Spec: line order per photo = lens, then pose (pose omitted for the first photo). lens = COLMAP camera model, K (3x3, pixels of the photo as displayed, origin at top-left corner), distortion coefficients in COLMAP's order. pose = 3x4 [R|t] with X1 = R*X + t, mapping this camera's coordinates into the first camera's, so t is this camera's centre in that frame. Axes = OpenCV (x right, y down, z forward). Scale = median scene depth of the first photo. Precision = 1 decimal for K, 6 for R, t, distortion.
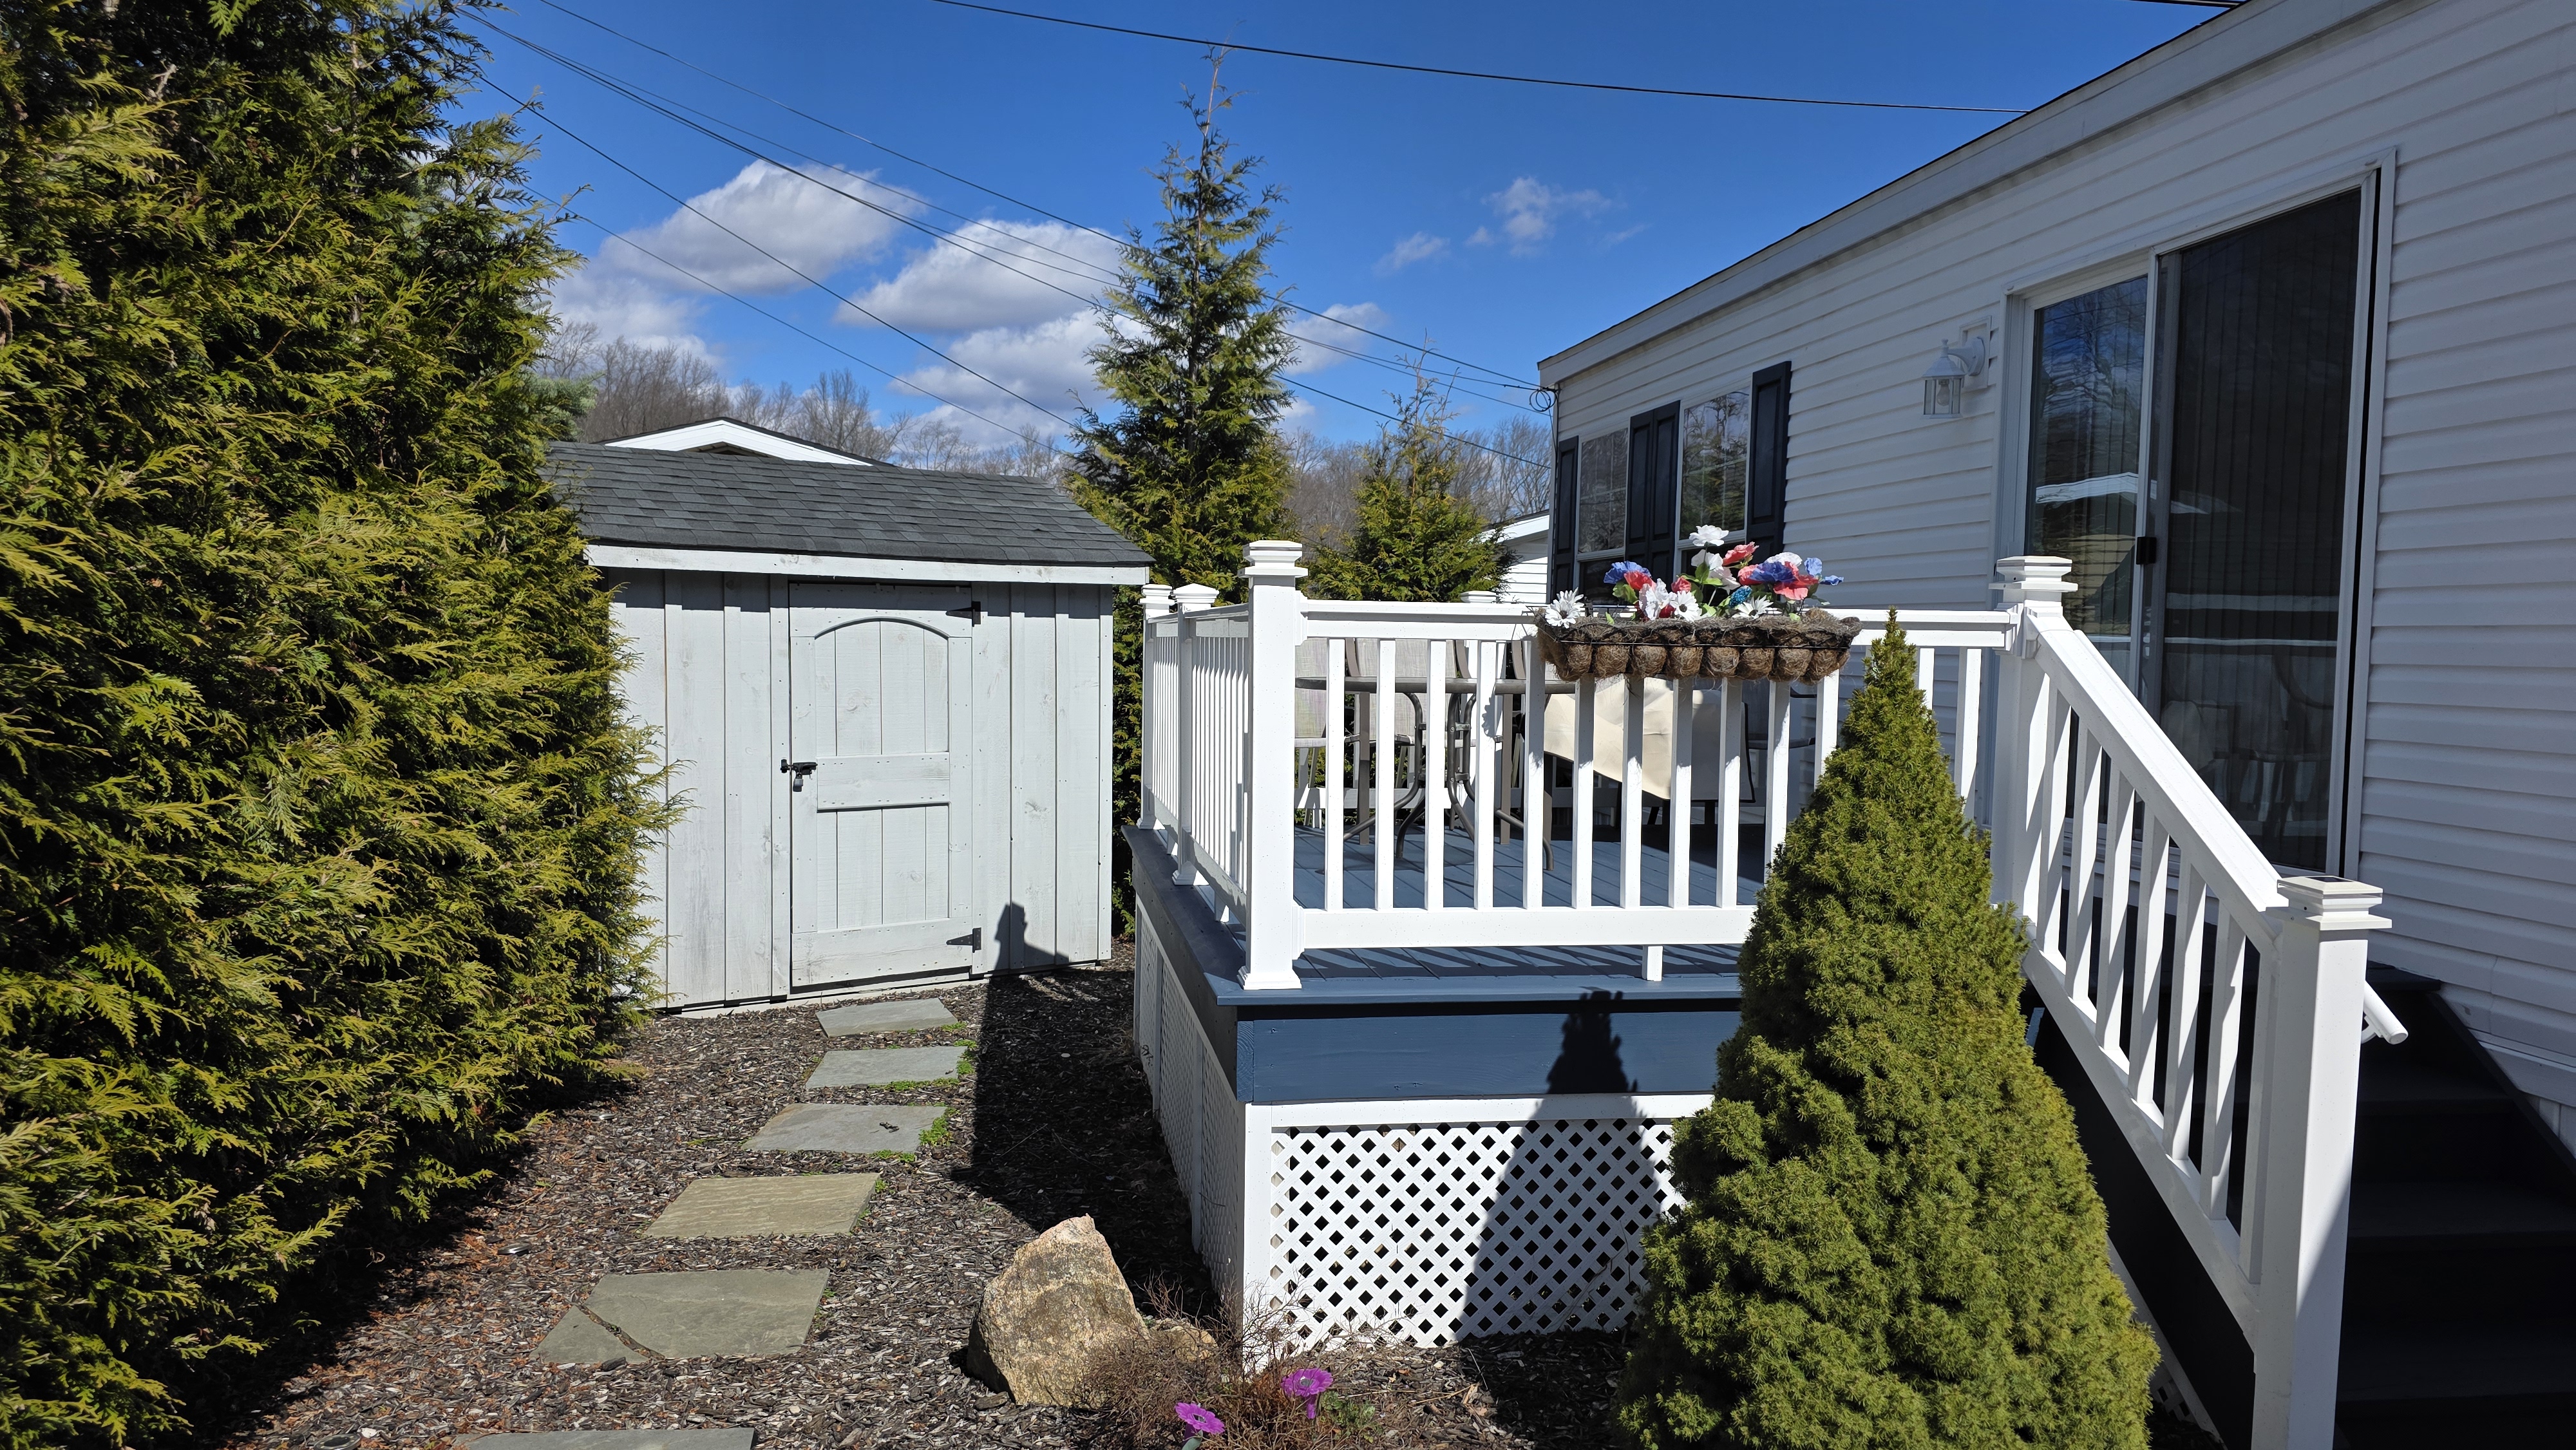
lens RADIAL K [[1734.8, 0, 1288.0], [0, 1734.8, 725.0], [0, 0, 1]] dist [0.067001, -0.056867]
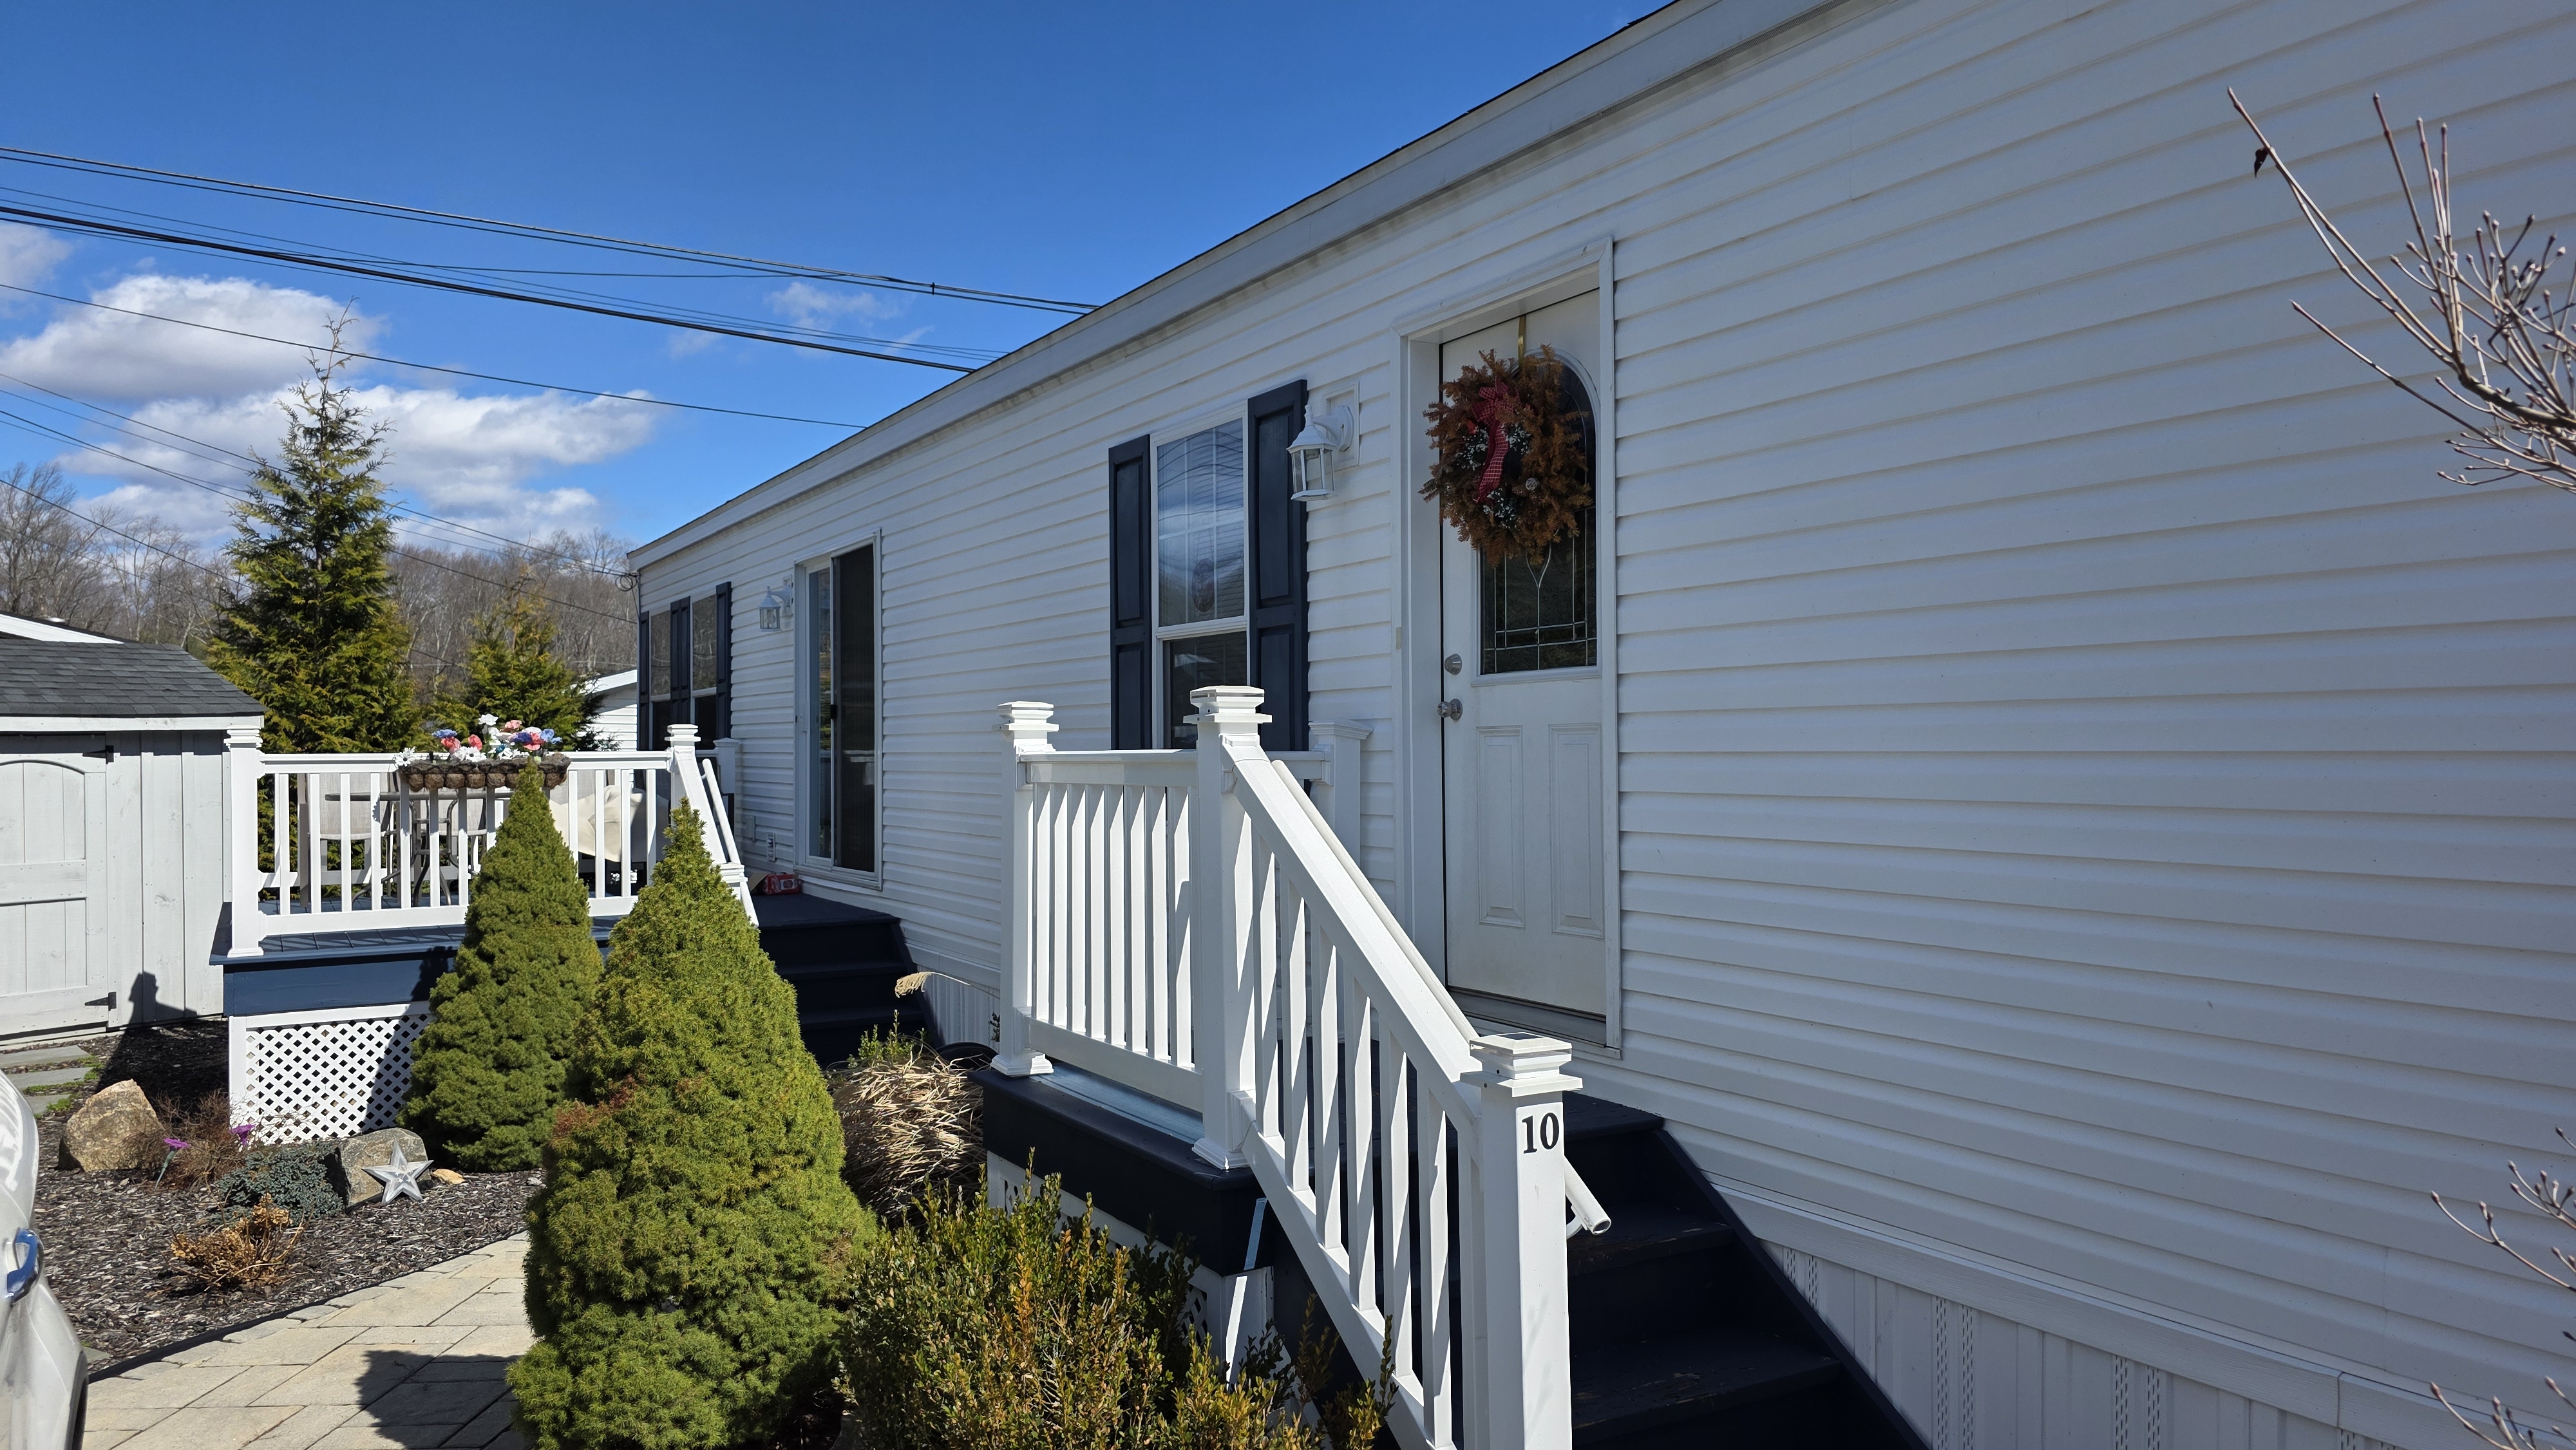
lens RADIAL K [[1734.8, 0, 1288.0], [0, 1734.8, 725.0], [0, 0, 1]] dist [0.067001, -0.056867]
pose [[0.930553, -0.018916, 0.365667, 0.347051], [0.040588, 0.997839, -0.051670, 0.042049], [-0.363900, 0.062924, 0.929310, -1.229864]]
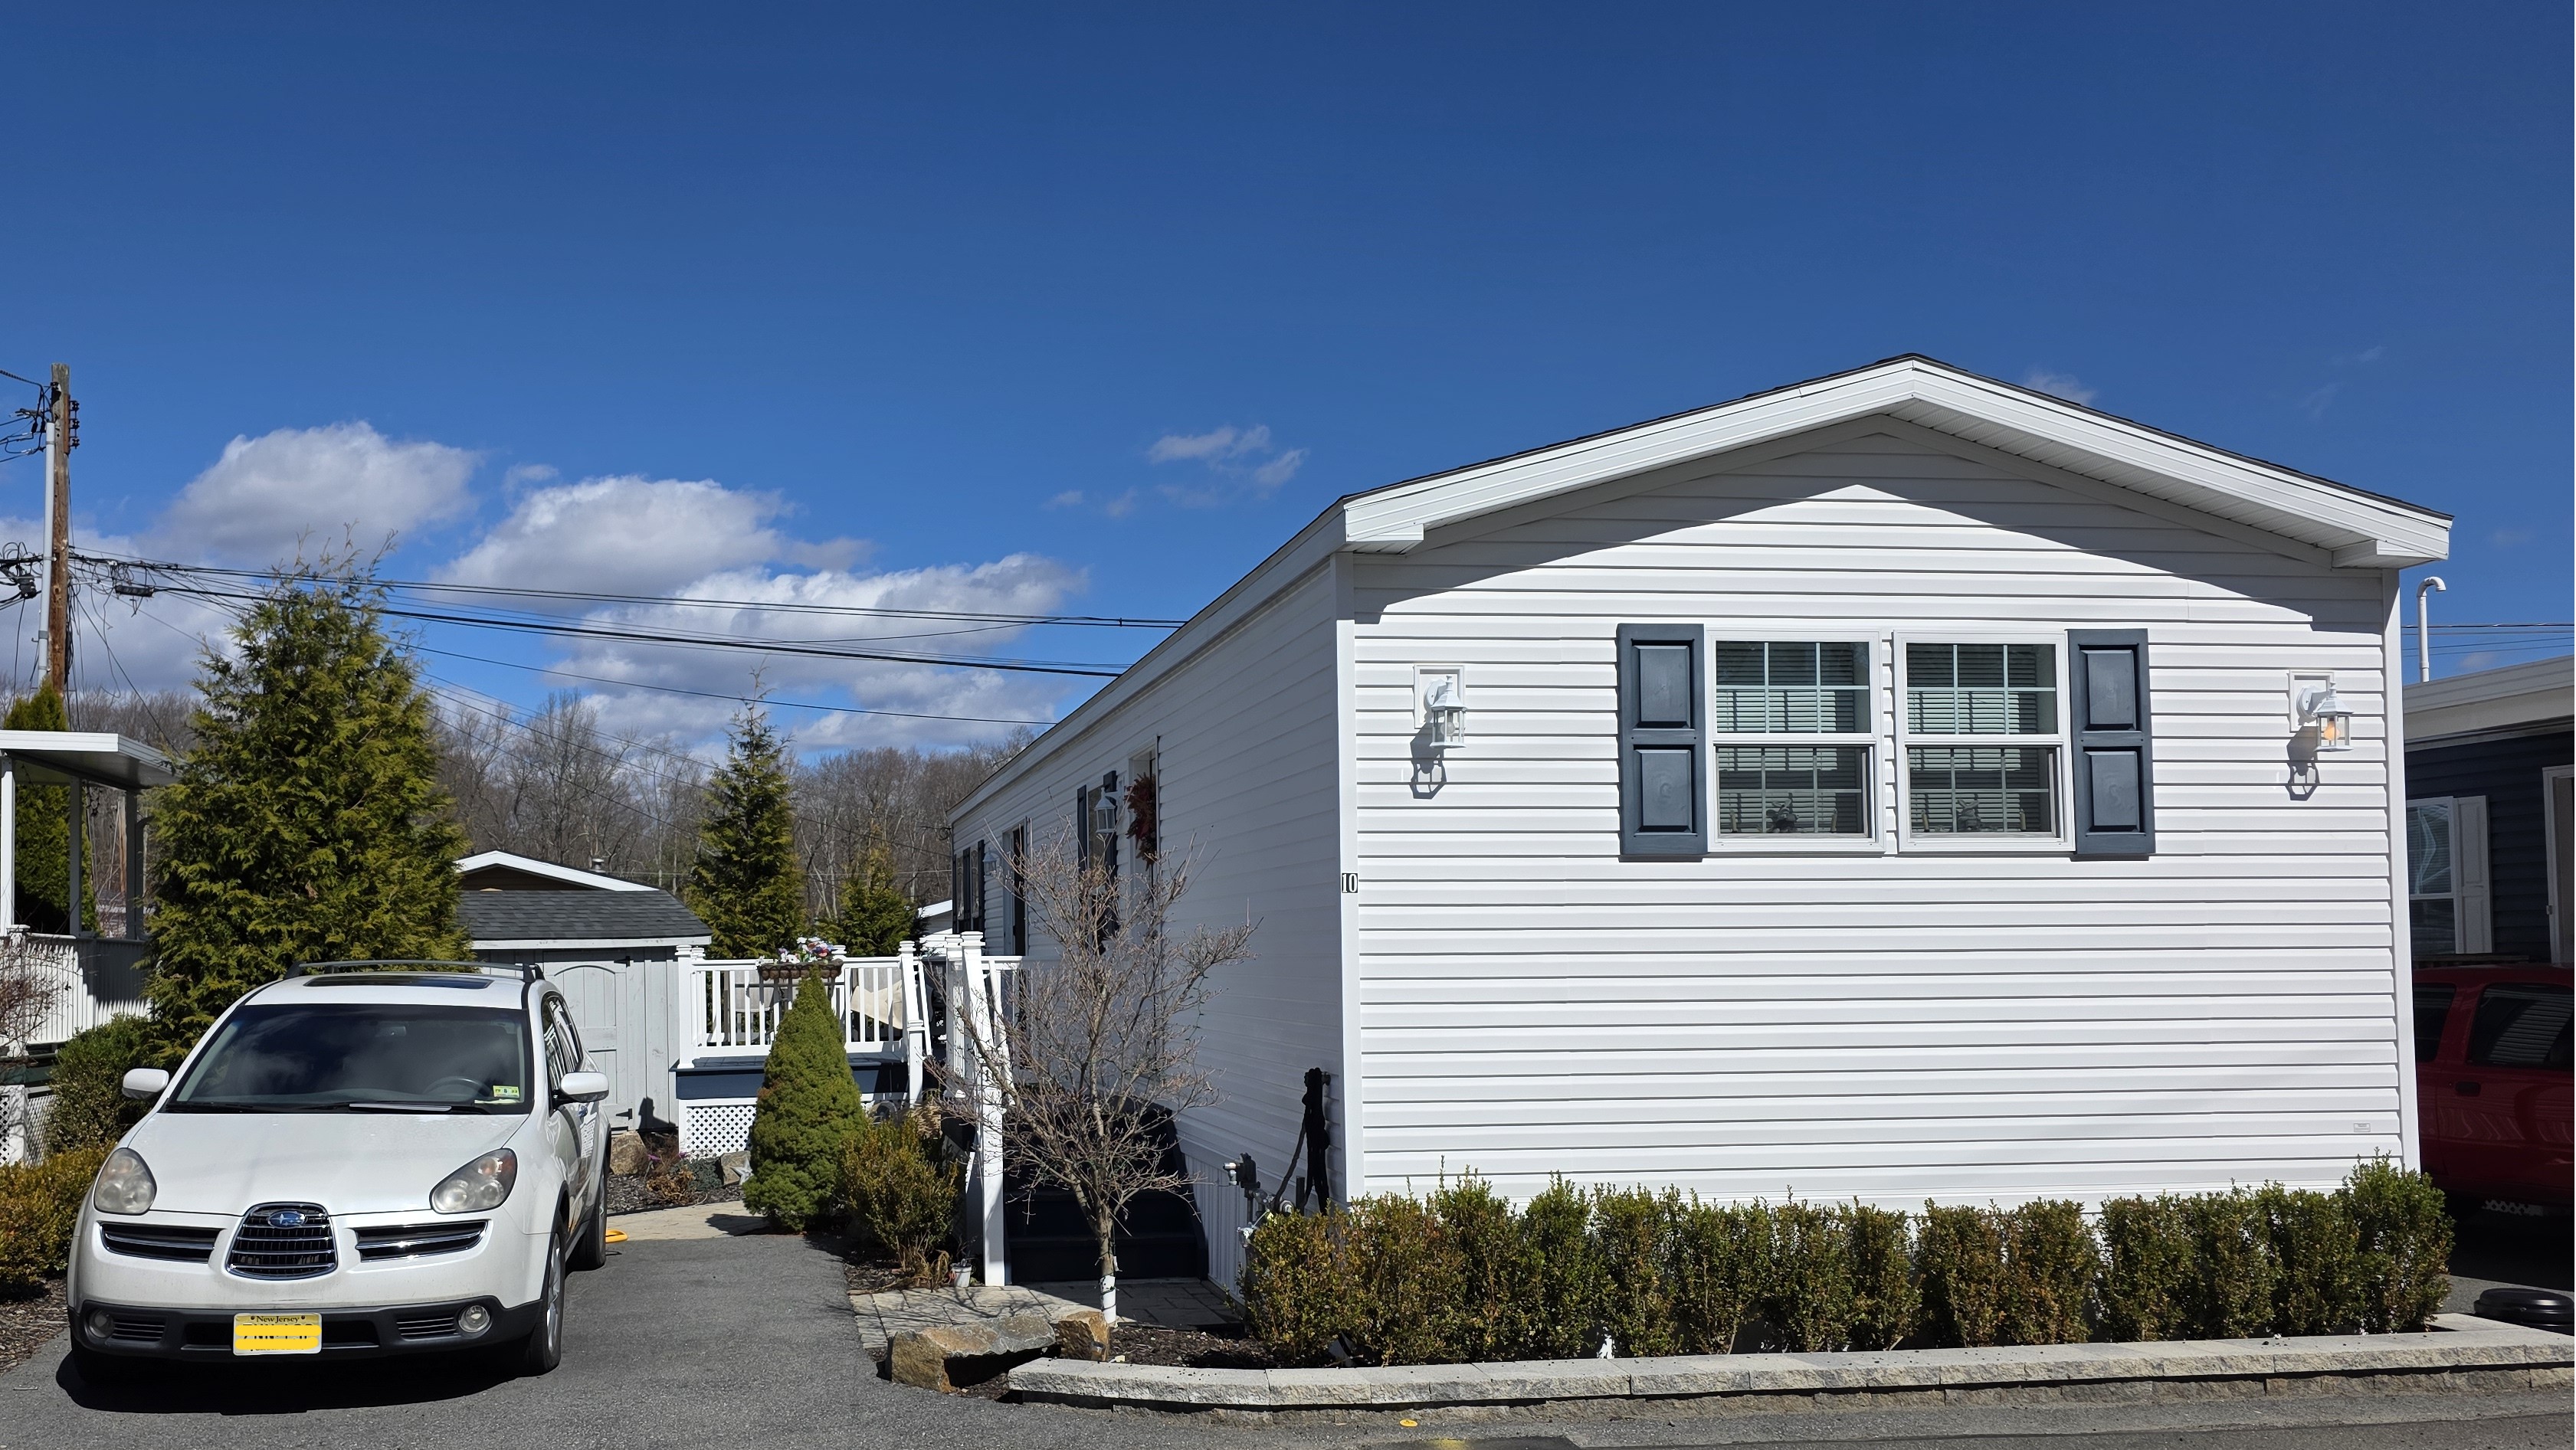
lens RADIAL K [[2676.8, 0, 1285.7], [0, 2676.8, 824.7], [0, 0, 1]] dist [0.106291, -0.301102]
pose [[0.999423, -0.029456, 0.016924, 1.223127], [0.030981, 0.994671, -0.098338, 0.252723], [-0.013937, 0.098806, 0.995009, -4.925335]]
